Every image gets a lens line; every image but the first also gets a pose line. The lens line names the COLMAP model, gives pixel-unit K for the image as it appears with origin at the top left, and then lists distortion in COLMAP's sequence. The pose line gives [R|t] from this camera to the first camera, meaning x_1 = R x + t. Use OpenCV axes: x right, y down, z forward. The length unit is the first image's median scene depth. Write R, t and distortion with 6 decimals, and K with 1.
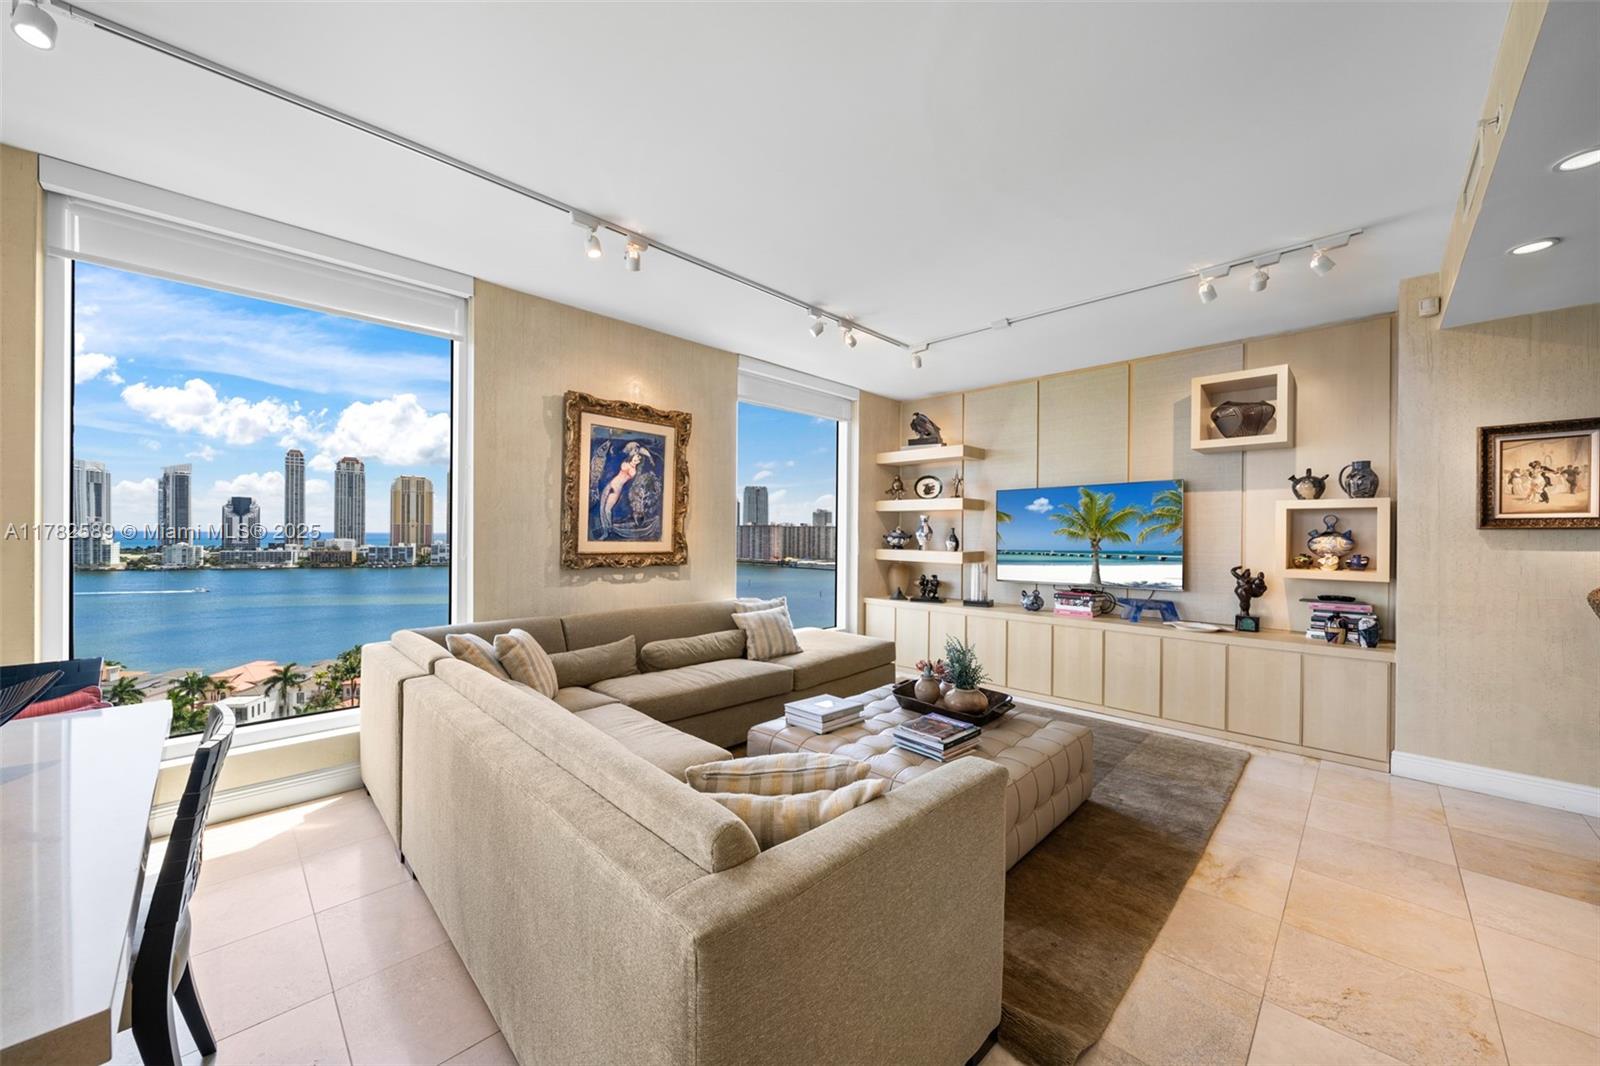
lens RADIAL K [[580.1, 0, 797.5], [0, 580.1, 533.4], [0, 0, 1]] dist [-0.002043, -0.000162]
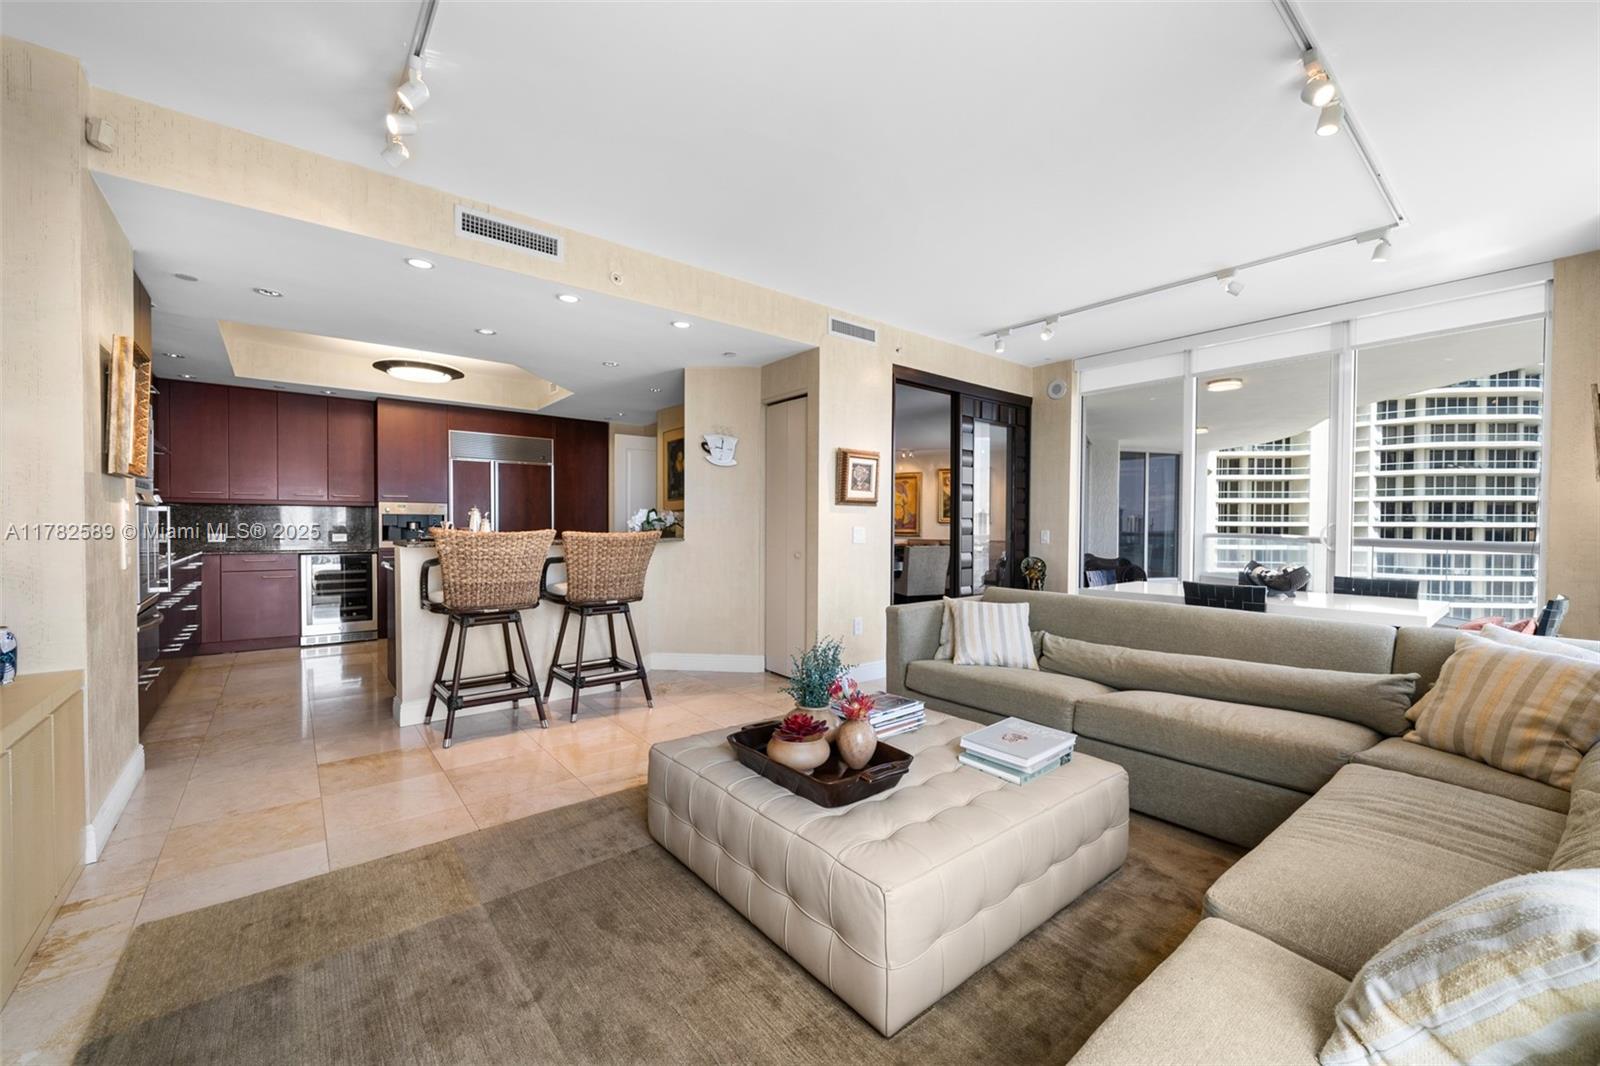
lens RADIAL K [[630.8, 0, 800.0], [0, 630.8, 533.0], [0, 0, 1]] dist [-0.001356, -0.000319]
pose [[-0.994882, -0.016117, 0.099748, 0.166985], [-0.014768, 0.999789, 0.014249, 0.033365], [-0.099957, 0.012703, -0.994911, 1.260065]]
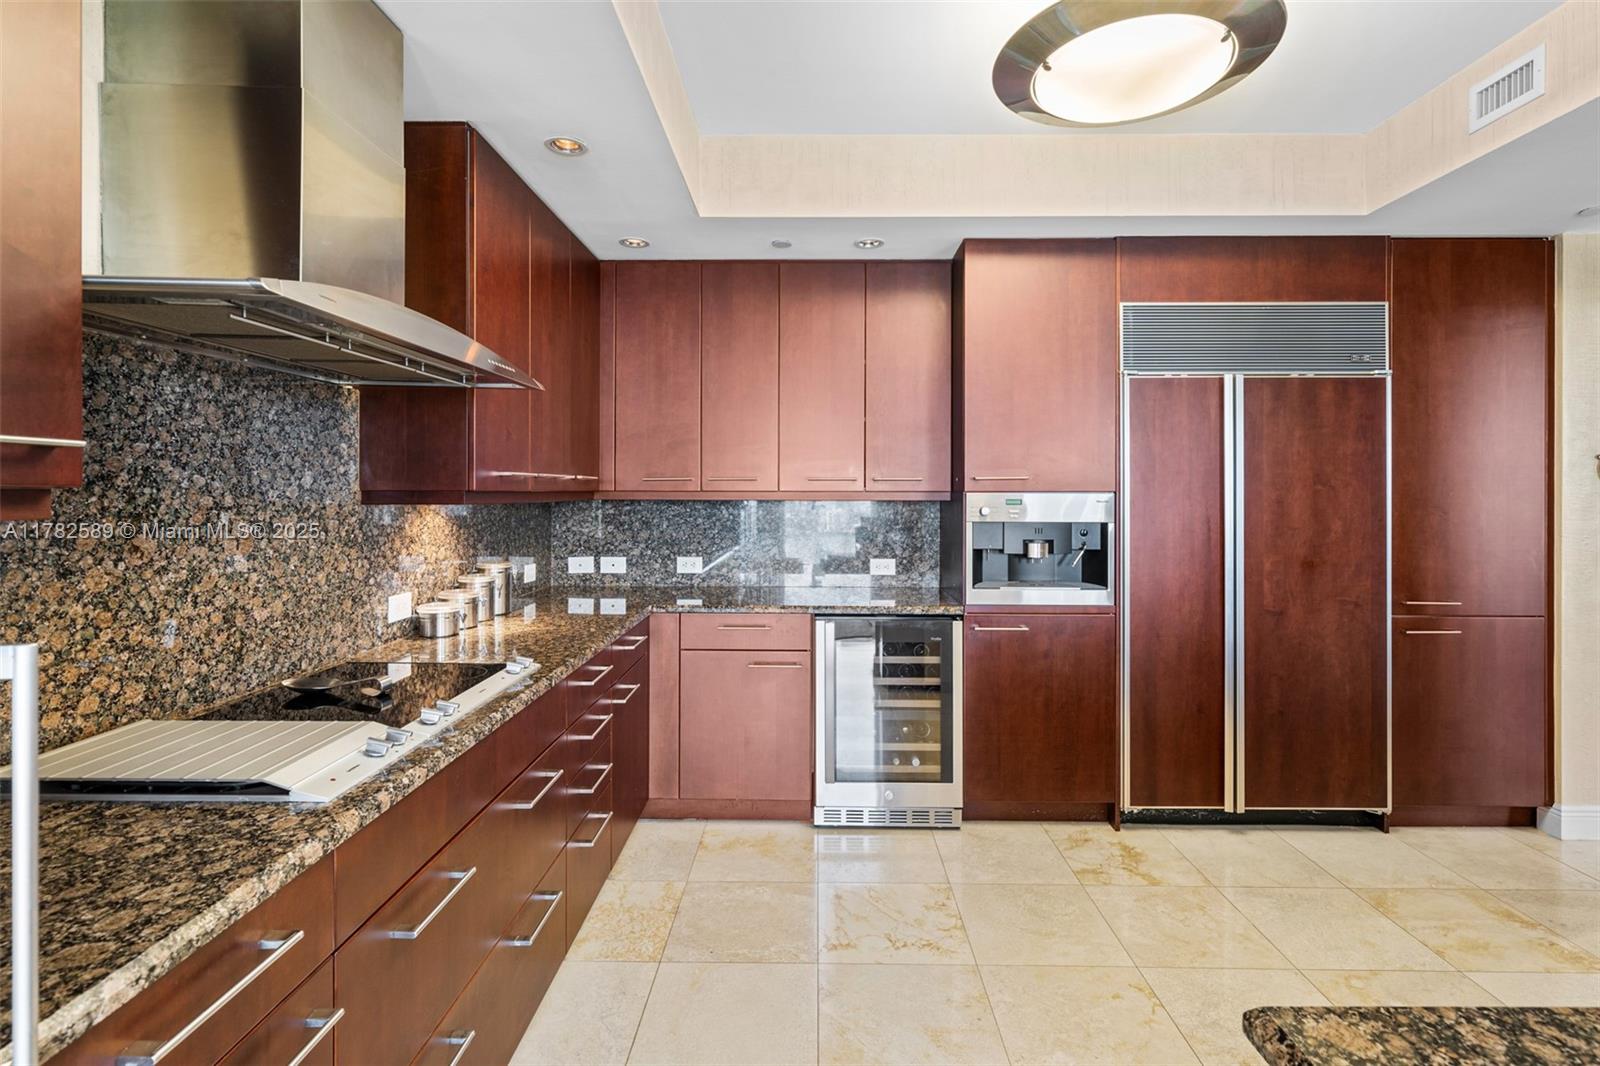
lens RADIAL K [[764.7, 0, 799.5], [0, 764.7, 492.4], [0, 0, 1]] dist [-0.000917, -0.000180]
pose [[-0.692540, -0.010657, 0.721301, 0.924240], [-0.007617, 0.999943, 0.007461, -0.010617], [-0.721339, -0.000327, -0.692582, 0.463154]]
